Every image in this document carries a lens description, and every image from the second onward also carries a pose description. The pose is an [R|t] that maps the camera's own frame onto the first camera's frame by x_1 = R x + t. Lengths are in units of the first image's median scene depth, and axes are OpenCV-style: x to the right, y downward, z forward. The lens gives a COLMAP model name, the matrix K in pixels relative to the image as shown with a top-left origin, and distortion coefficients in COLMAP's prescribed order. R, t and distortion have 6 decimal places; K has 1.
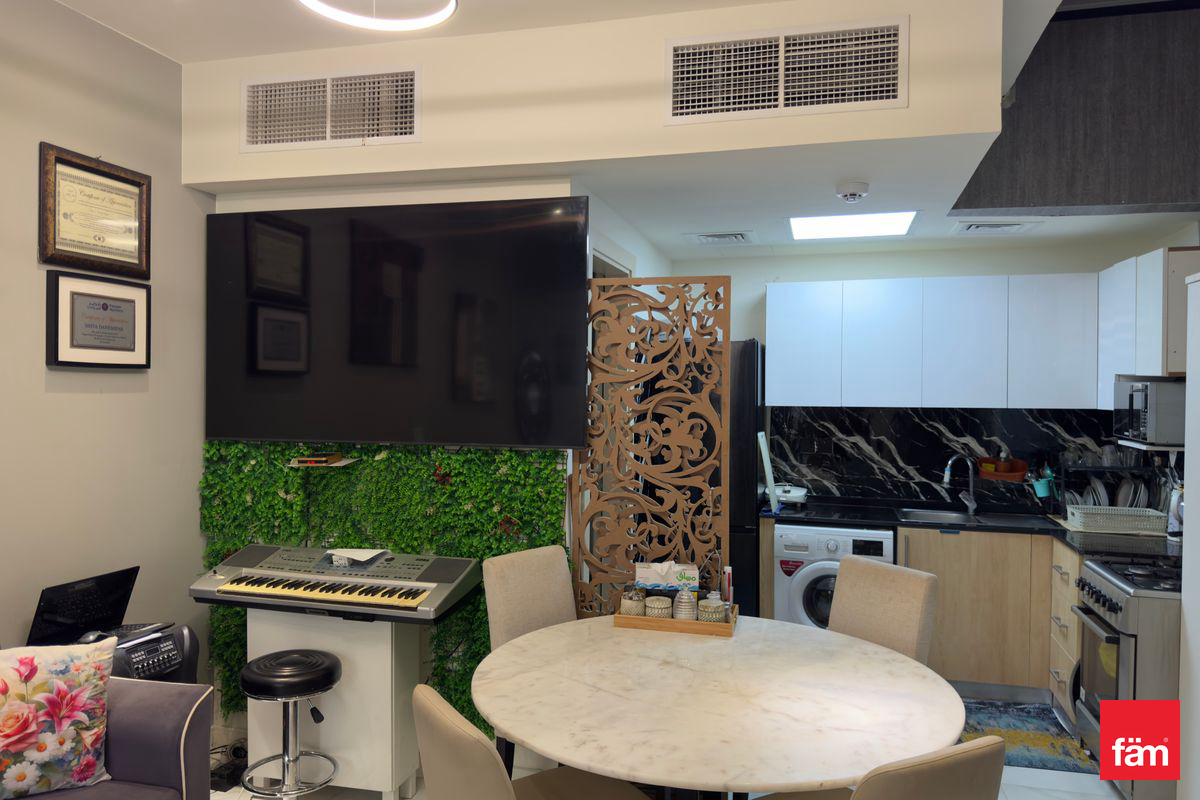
lens RADIAL K [[849.2, 0, 601.6], [0, 849.2, 399.5], [0, 0, 1]] dist [-0.062547, -0.006127]
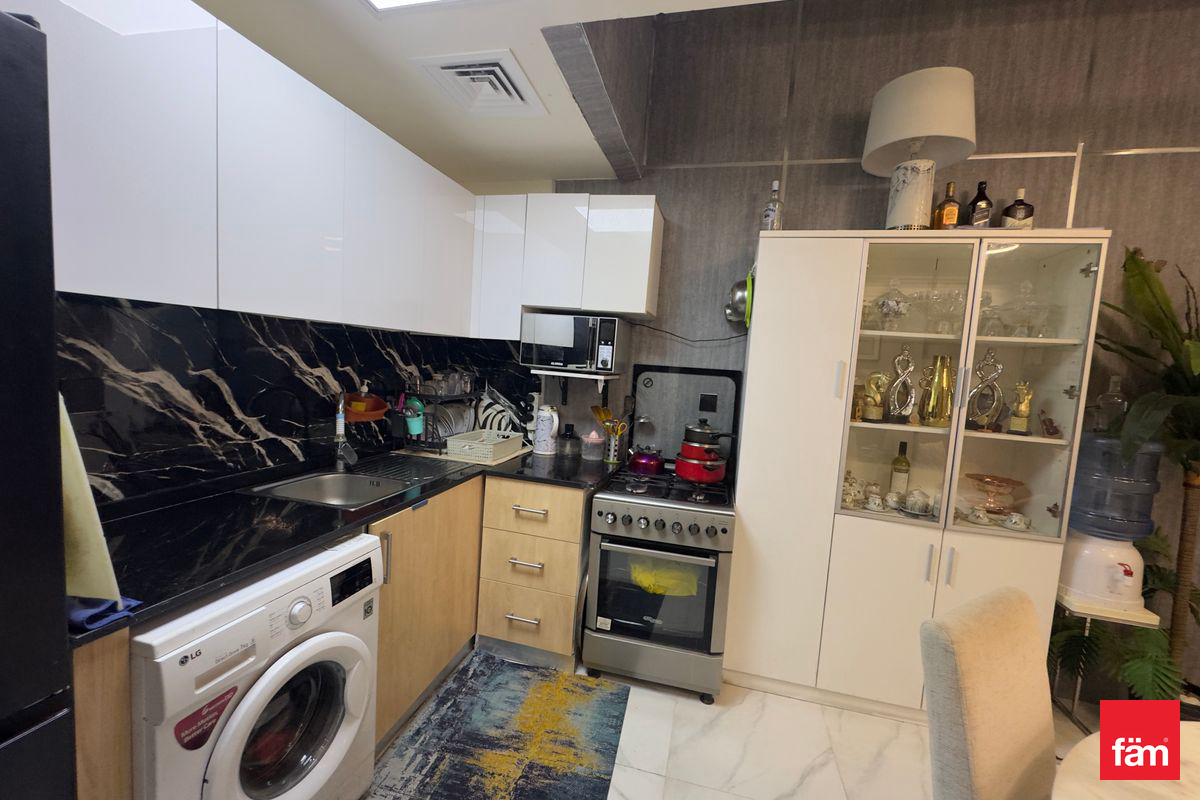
lens RADIAL K [[477.5, 0, 596.8], [0, 477.5, 398.0], [0, 0, 1]] dist [-0.004390, 0.000711]
pose [[-0.019899, -0.088452, 0.995882, 0.017715], [-0.048972, 0.994969, 0.087393, 0.023000], [-0.998602, -0.047031, -0.024130, 0.765619]]
